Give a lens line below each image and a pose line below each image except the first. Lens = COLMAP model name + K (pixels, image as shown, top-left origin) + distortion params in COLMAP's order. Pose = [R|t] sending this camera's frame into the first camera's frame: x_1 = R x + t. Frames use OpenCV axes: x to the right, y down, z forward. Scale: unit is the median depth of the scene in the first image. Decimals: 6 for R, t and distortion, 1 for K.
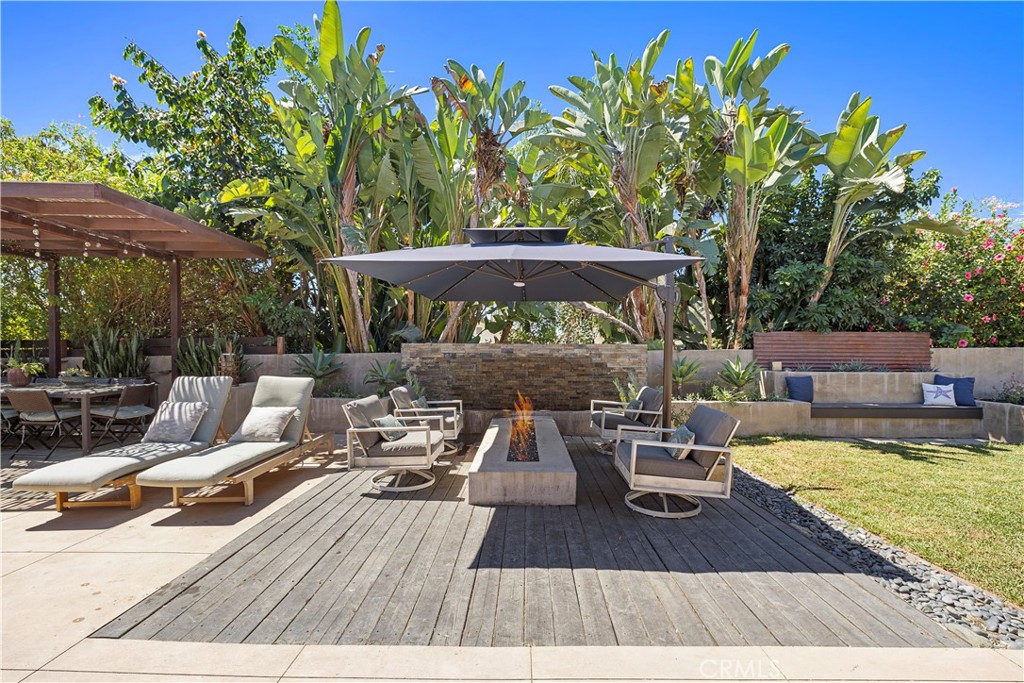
lens RADIAL K [[434.0, 0, 514.8], [0, 434.0, 353.3], [0, 0, 1]] dist [0.001552, -0.000224]
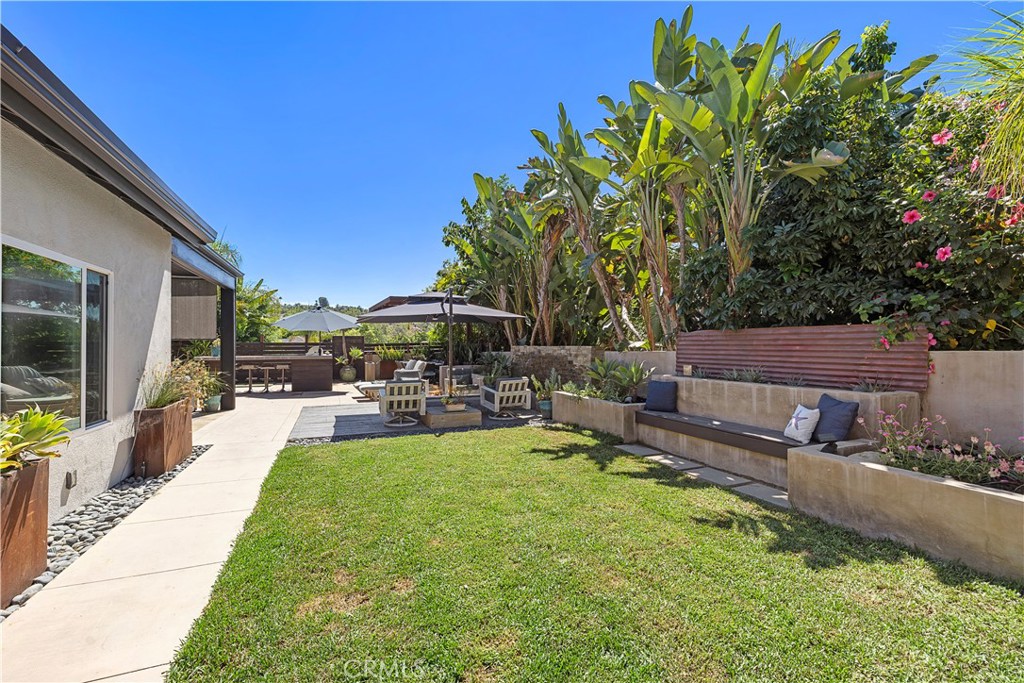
lens RADIAL K [[429.3, 0, 513.8], [0, 429.3, 342.0], [0, 0, 1]] dist [-0.000360, -0.000252]
pose [[0.410270, -0.012059, -0.911884, 1.310057], [-0.005850, 0.999857, -0.015854, -0.012374], [0.911945, 0.011839, 0.410141, 0.330418]]
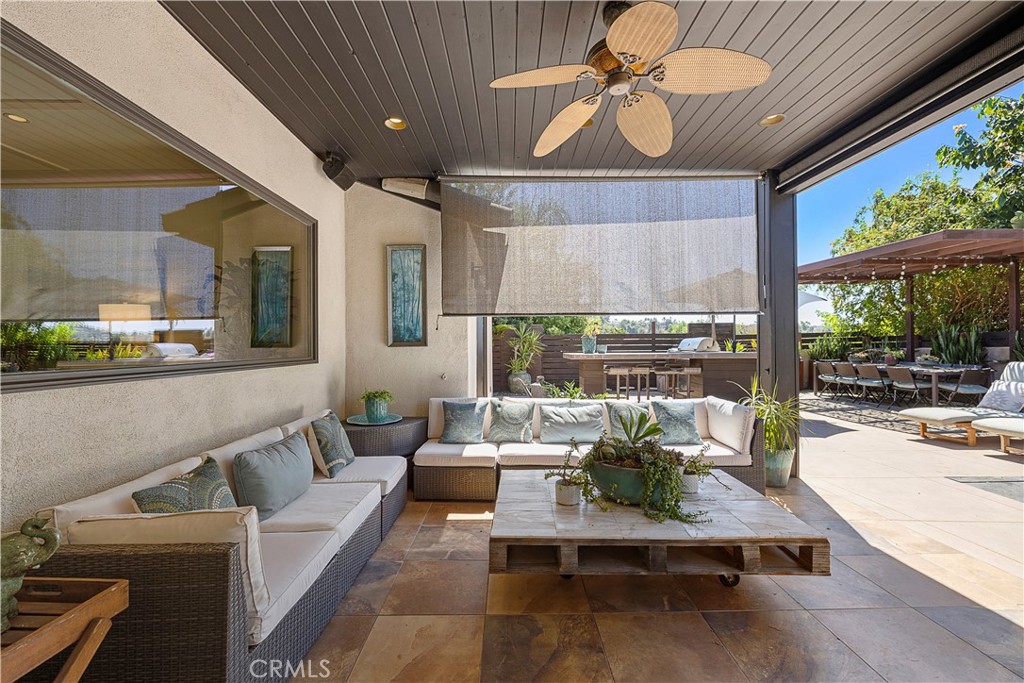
lens RADIAL K [[430.8, 0, 512.2], [0, 430.8, 345.5], [0, 0, 1]] dist [0.000364, 0.000059]
pose [[0.029271, -0.001823, -0.999570, 0.284752], [-0.004695, 0.999987, -0.001961, 0.010704], [0.999560, 0.004750, 0.029262, -0.315899]]
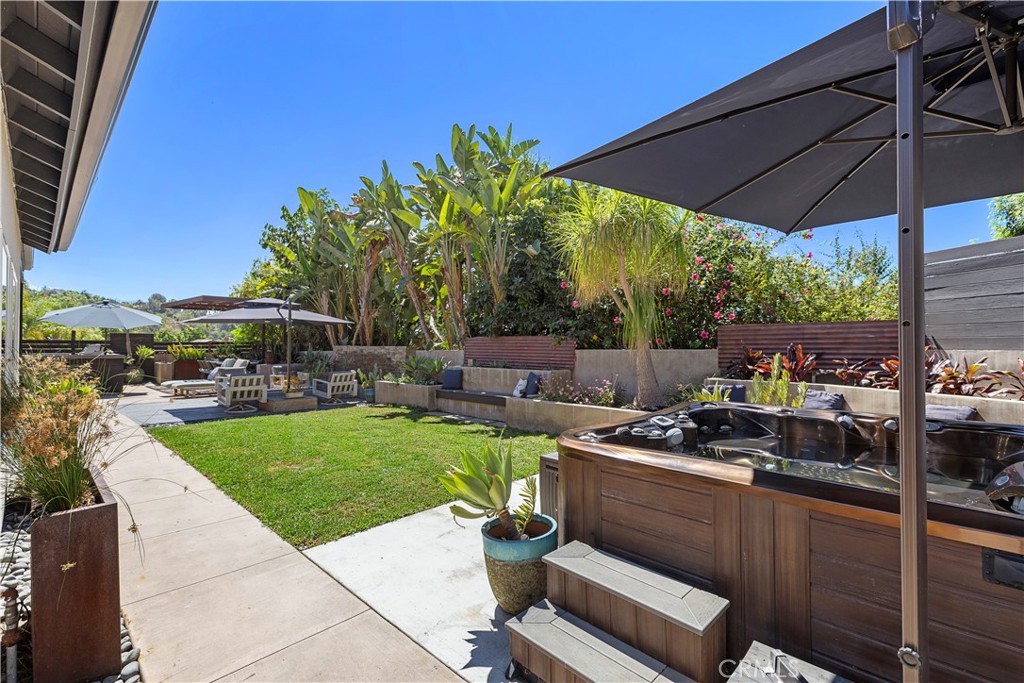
lens RADIAL K [[455.9, 0, 510.1], [0, 455.9, 345.1], [0, 0, 1]] dist [0.000685, 0.000027]
pose [[0.741467, -0.001585, -0.670987, 1.714127], [-0.010084, 0.999858, -0.013504, -0.006755], [0.670913, 0.016779, 0.741346, 0.034251]]
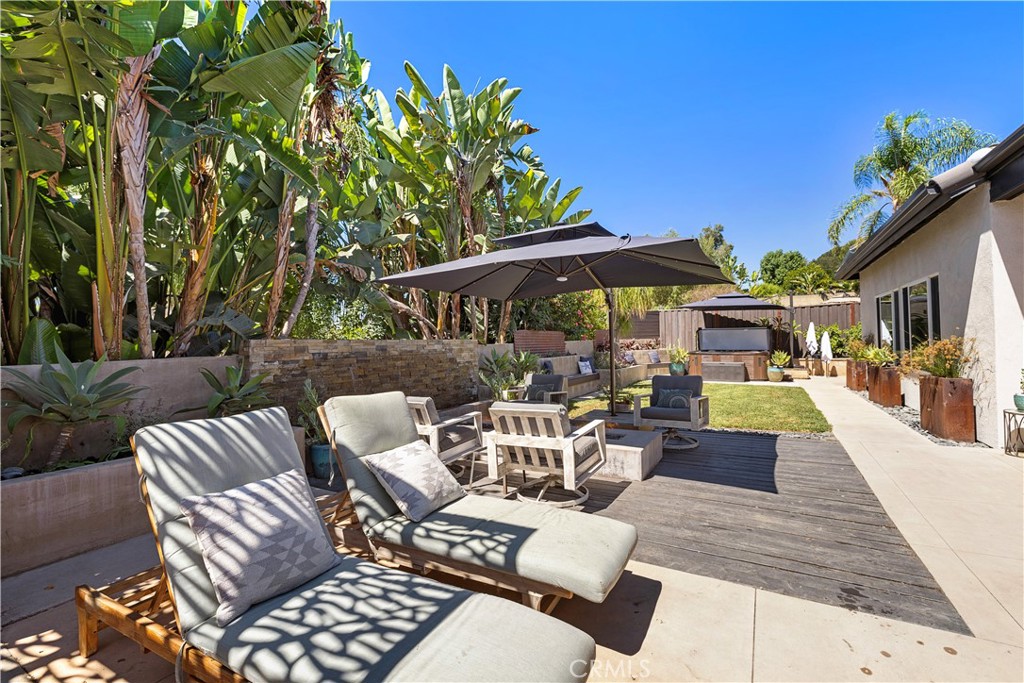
lens RADIAL K [[430.5, 0, 512.0], [0, 430.5, 341.5], [0, 0, 1]] dist [-0.004185, -0.000399]
pose [[0.489449, -0.009263, 0.871983, -0.623609], [0.037364, 0.999248, -0.010357, -0.000443], [-0.871231, 0.037650, 0.489427, 0.390296]]
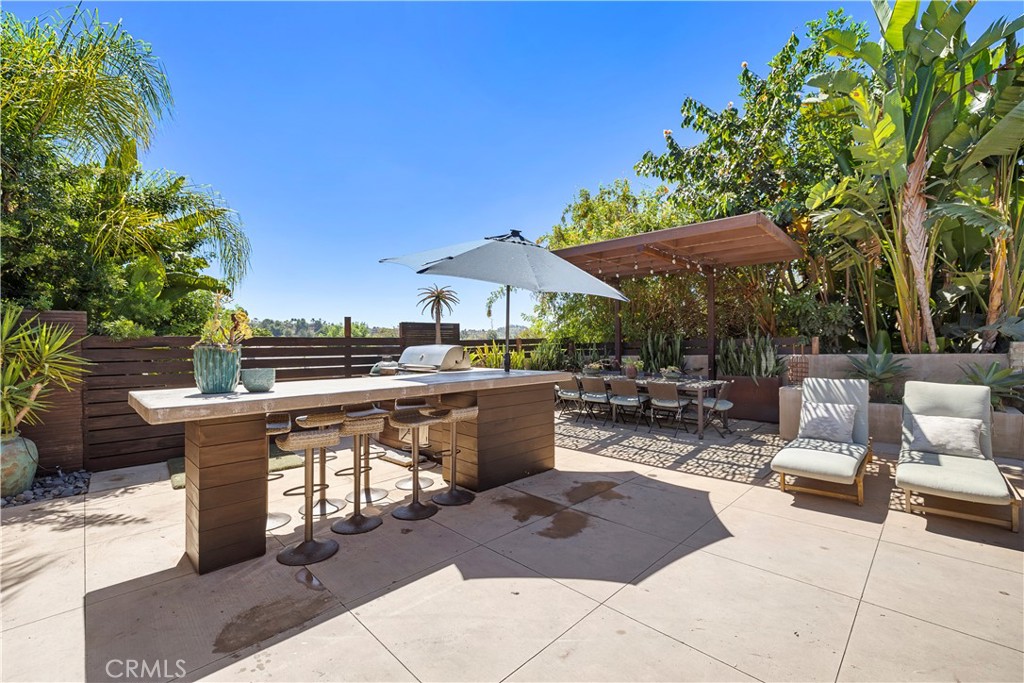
lens RADIAL K [[429.3, 0, 513.8], [0, 429.3, 342.0], [0, 0, 1]] dist [-0.000360, -0.000252]
pose [[0.721253, -0.012204, -0.692564, -0.379321], [0.001467, 0.999869, -0.016092, -0.012372], [0.692670, 0.010591, 0.721177, -0.176029]]
